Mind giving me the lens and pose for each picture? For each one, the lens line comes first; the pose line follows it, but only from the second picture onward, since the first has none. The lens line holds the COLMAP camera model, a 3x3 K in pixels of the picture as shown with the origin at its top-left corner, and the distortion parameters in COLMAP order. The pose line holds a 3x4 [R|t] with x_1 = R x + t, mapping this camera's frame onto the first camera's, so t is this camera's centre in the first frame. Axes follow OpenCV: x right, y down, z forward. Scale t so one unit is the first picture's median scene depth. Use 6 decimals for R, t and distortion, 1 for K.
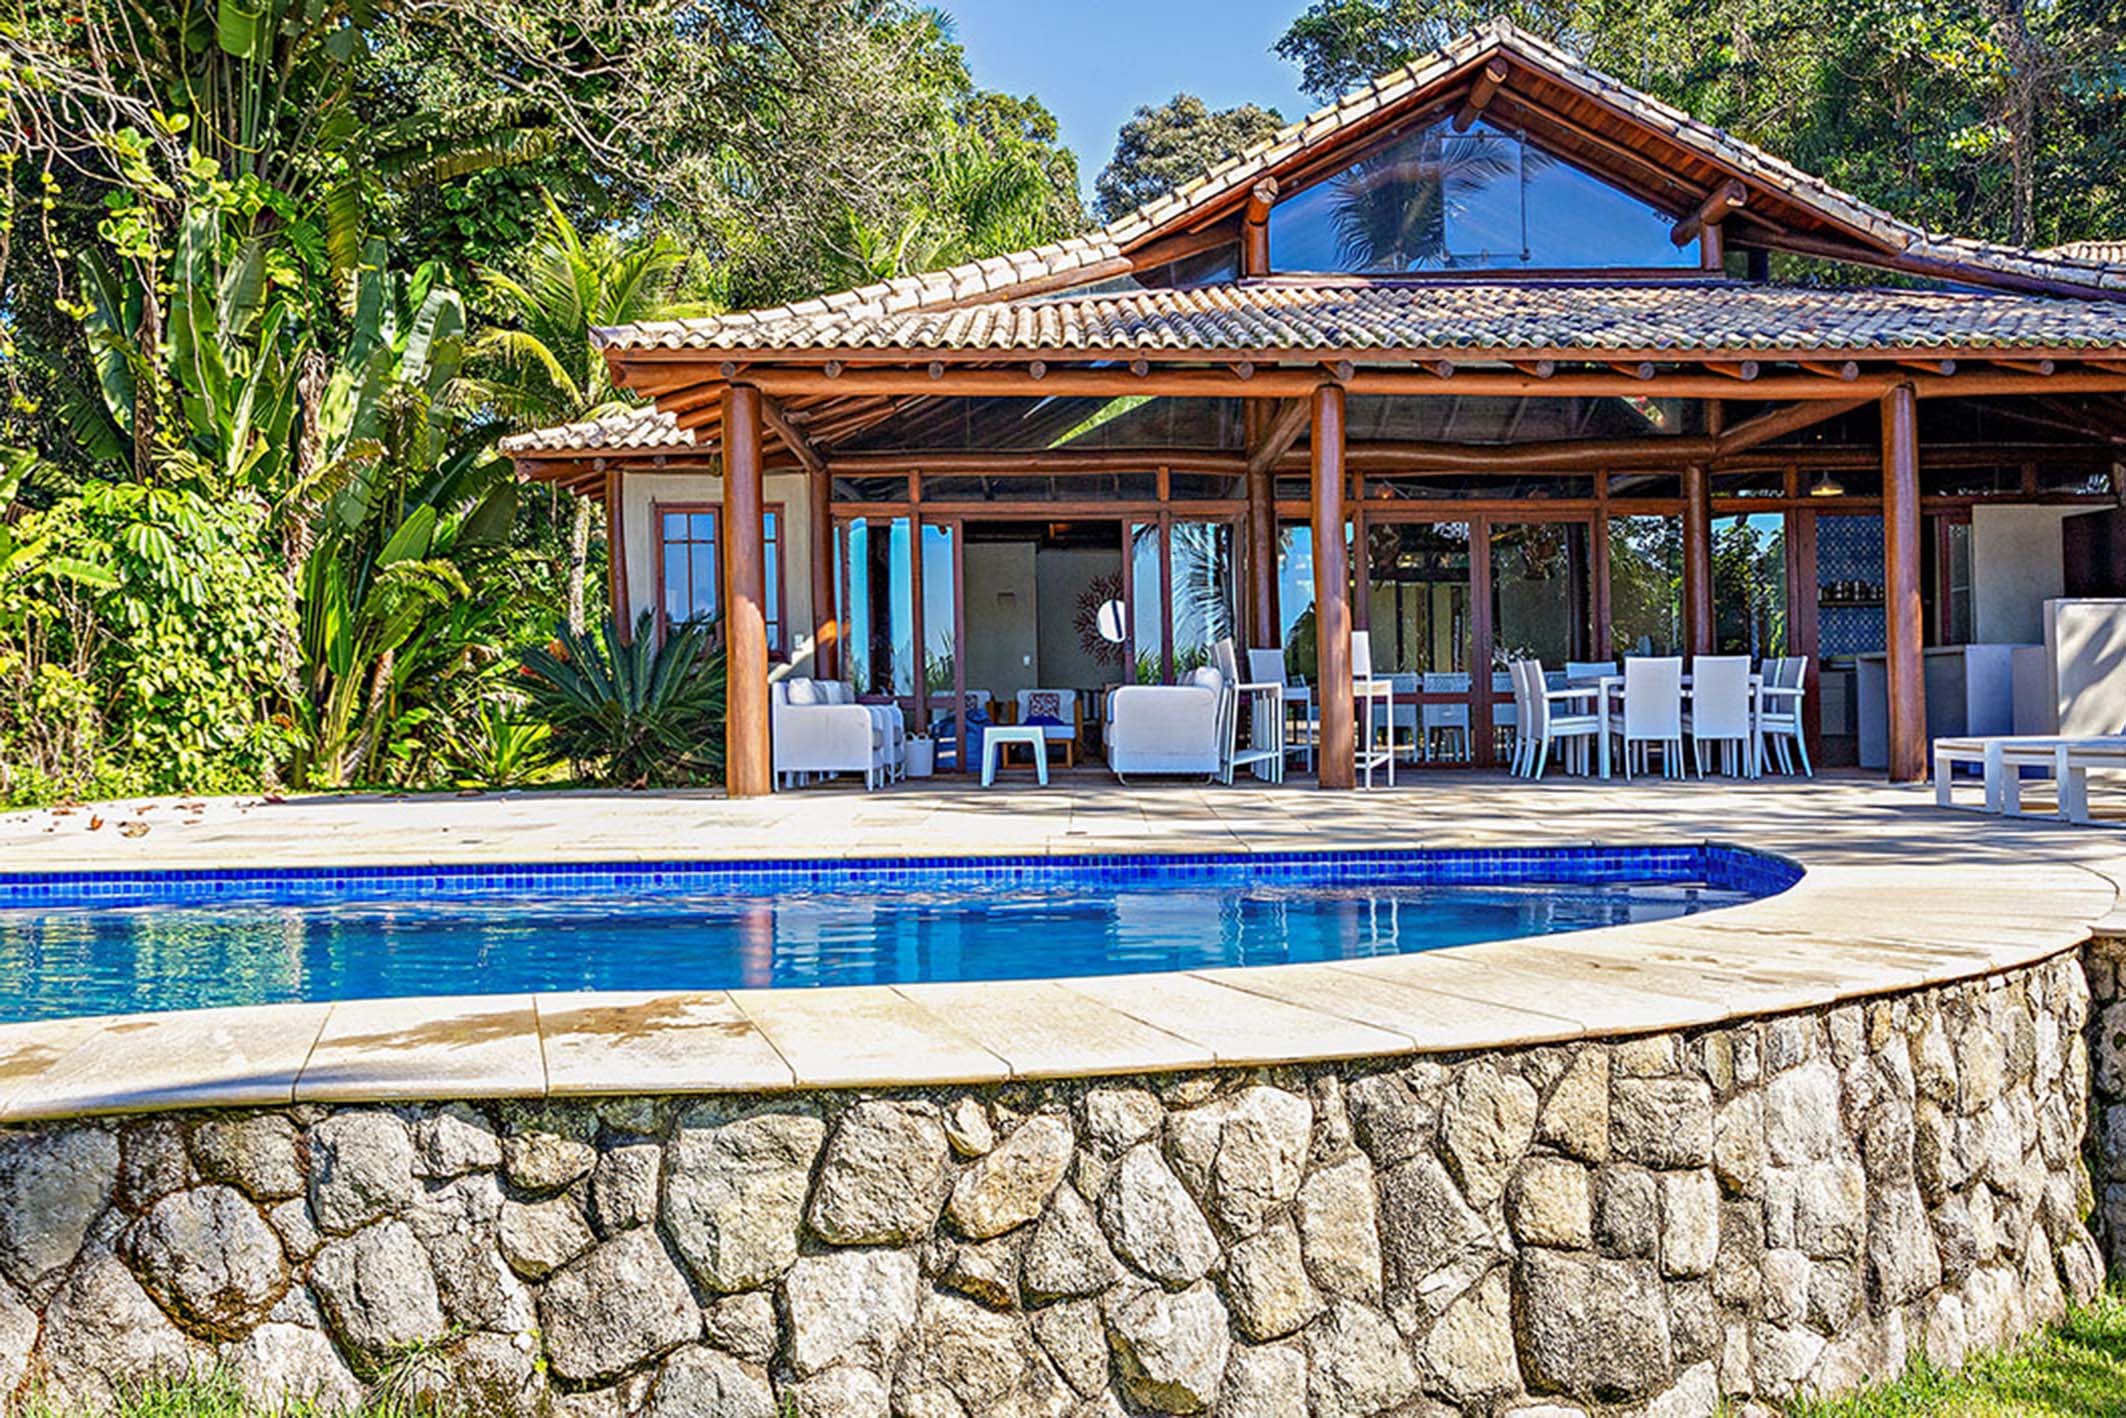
lens RADIAL K [[2135.3, 0, 1063.0], [0, 2135.3, 709.0], [0, 0, 1]] dist [0.011374, 0.013905]
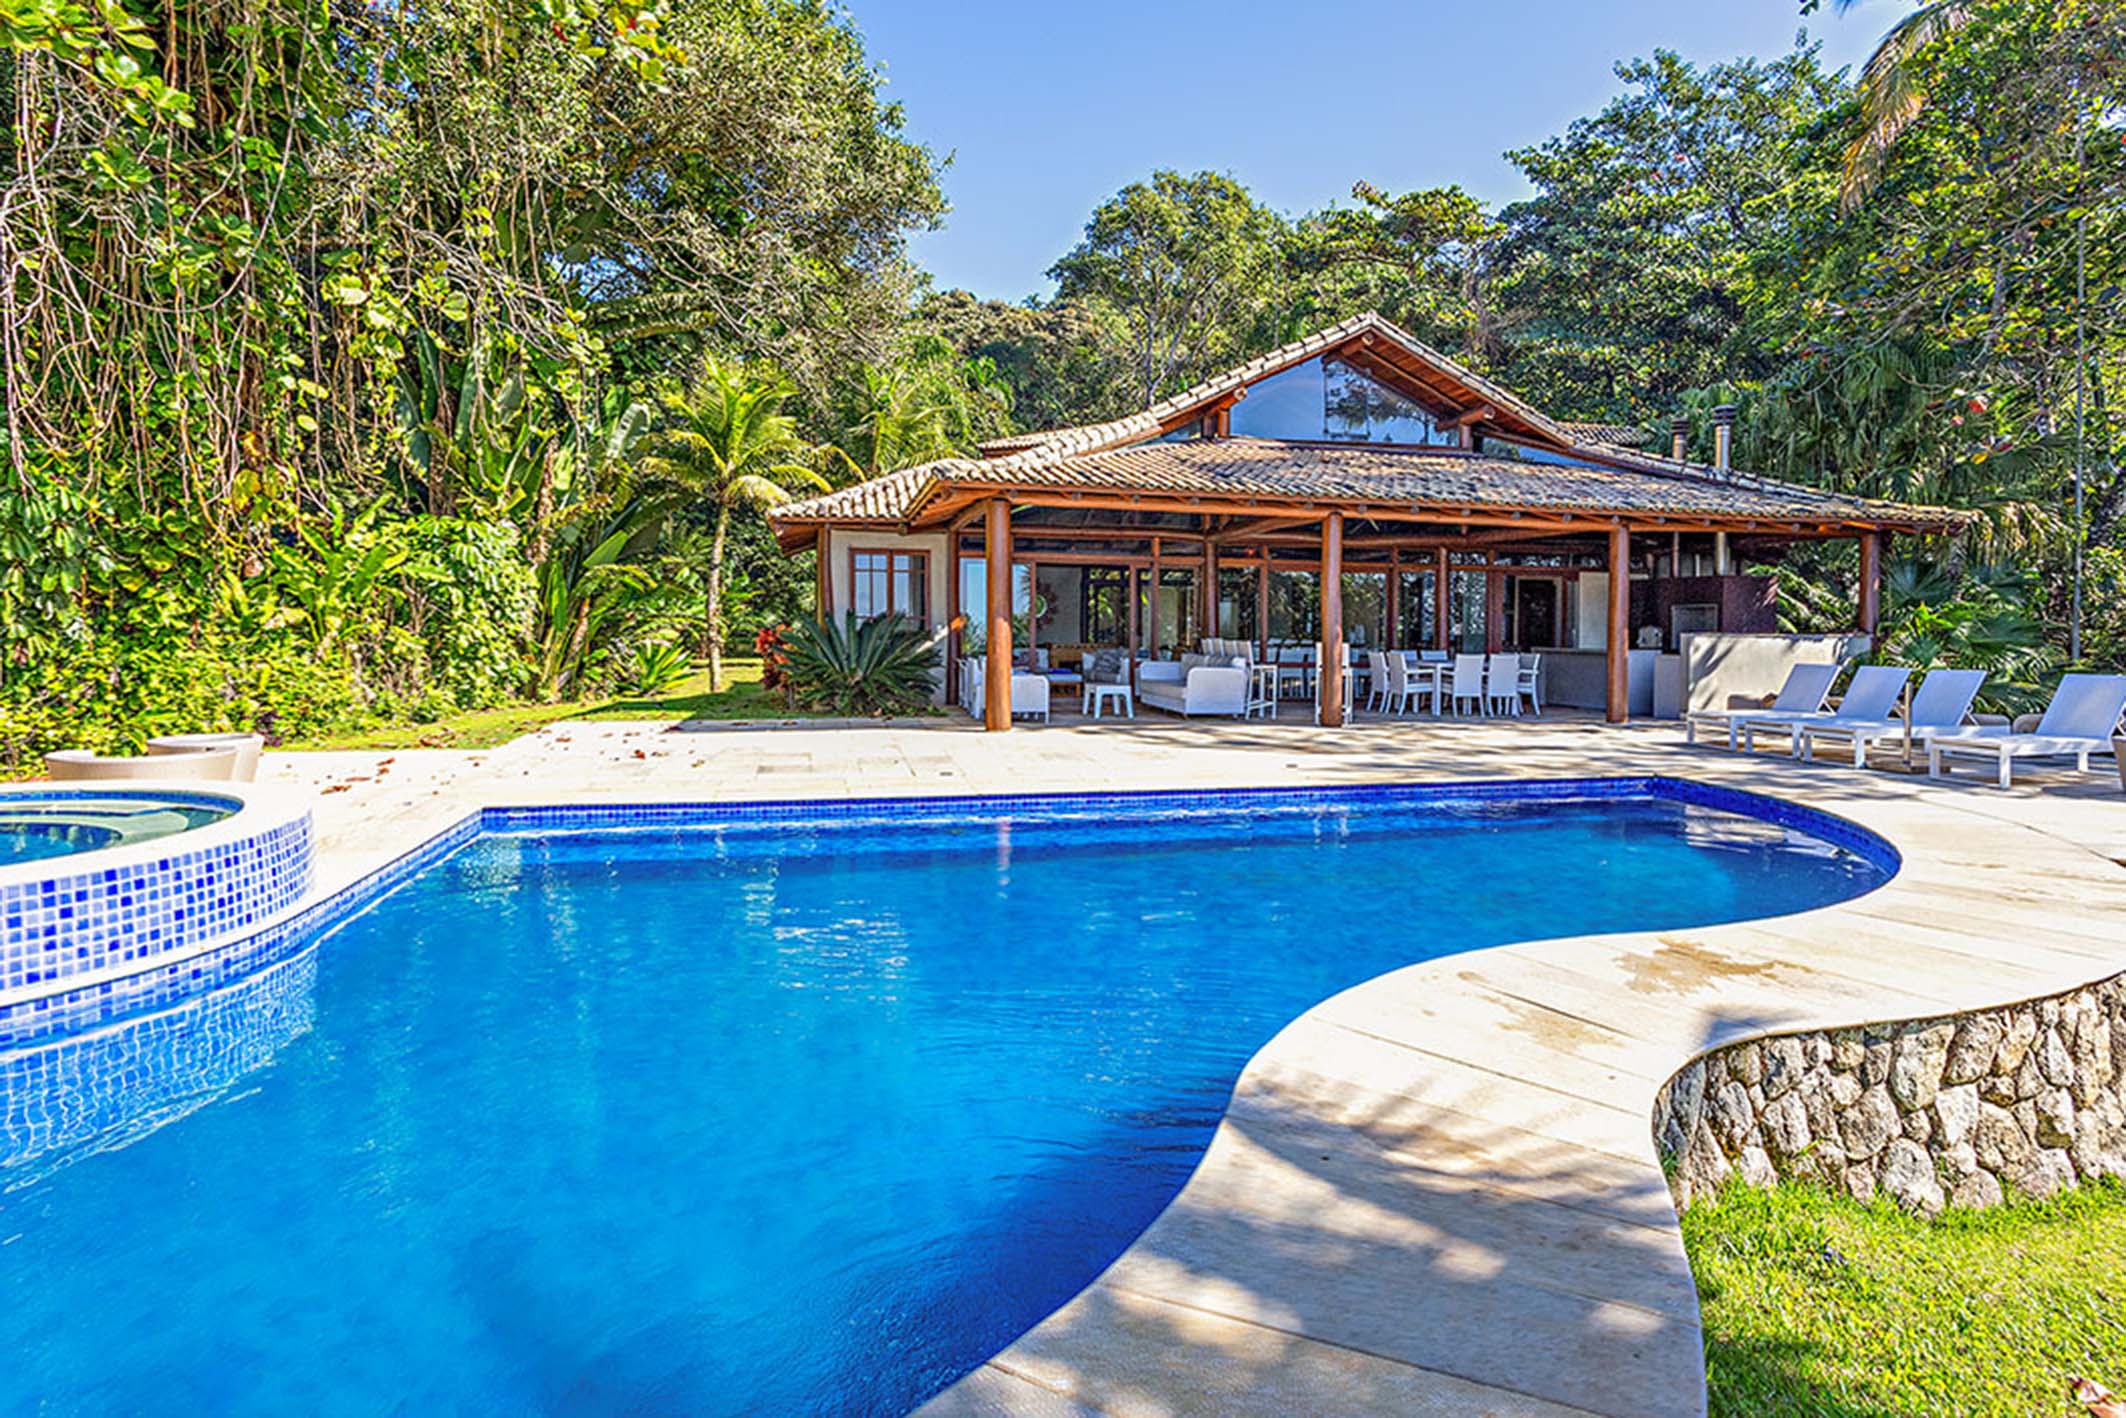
lens RADIAL K [[1193.4, 0, 1062.6], [0, 1193.4, 671.2], [0, 0, 1]] dist [-0.030169, 0.019606]
pose [[0.978497, -0.001702, 0.206255, -0.279430], [-0.006565, 0.999202, 0.039391, -0.044522], [-0.206157, -0.039898, 0.977705, 0.017224]]
